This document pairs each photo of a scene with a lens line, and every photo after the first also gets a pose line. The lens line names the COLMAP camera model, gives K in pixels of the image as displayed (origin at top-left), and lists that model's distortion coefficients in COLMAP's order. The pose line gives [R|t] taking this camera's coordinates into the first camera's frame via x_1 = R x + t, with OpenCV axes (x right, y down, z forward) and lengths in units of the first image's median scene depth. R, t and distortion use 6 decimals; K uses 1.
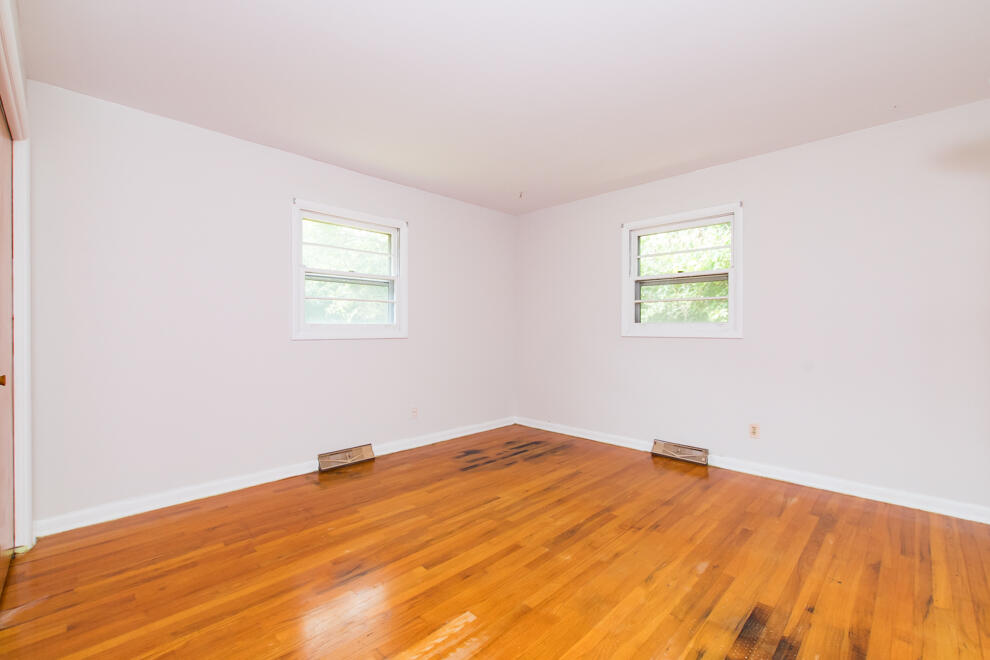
lens RADIAL K [[431.1, 0, 497.1], [0, 431.1, 327.9], [0, 0, 1]] dist [0.001354, -0.000245]
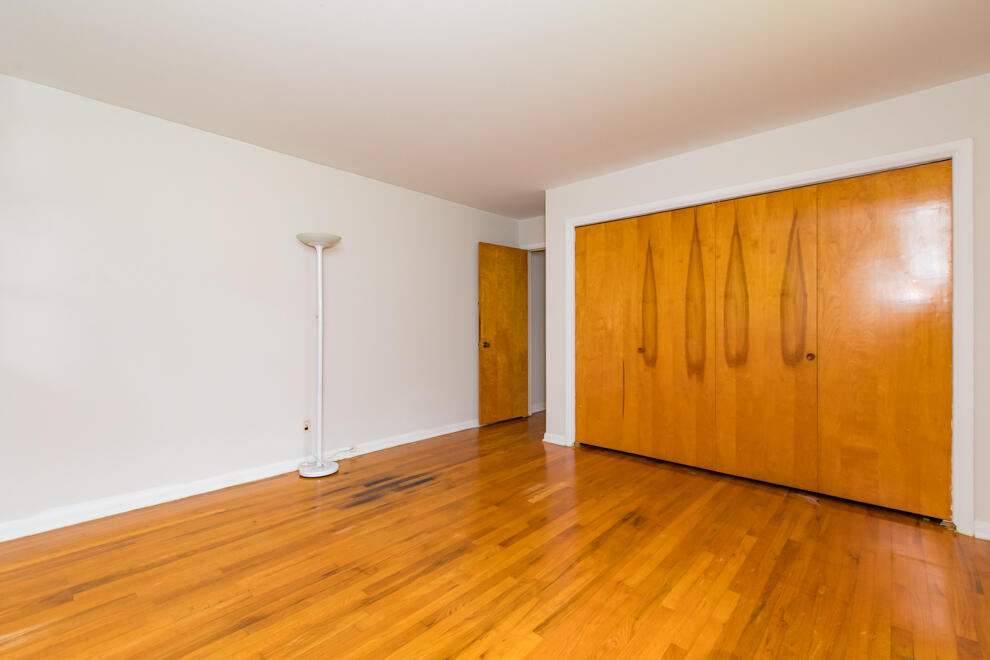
lens RADIAL K [[431.1, 0, 497.1], [0, 431.1, 327.9], [0, 0, 1]] dist [0.001354, -0.000245]
pose [[-0.999432, 0.000767, -0.033685, 0.090258], [0.000472, 0.999962, 0.008741, -0.003589], [0.033691, 0.008720, -0.999394, 1.918974]]
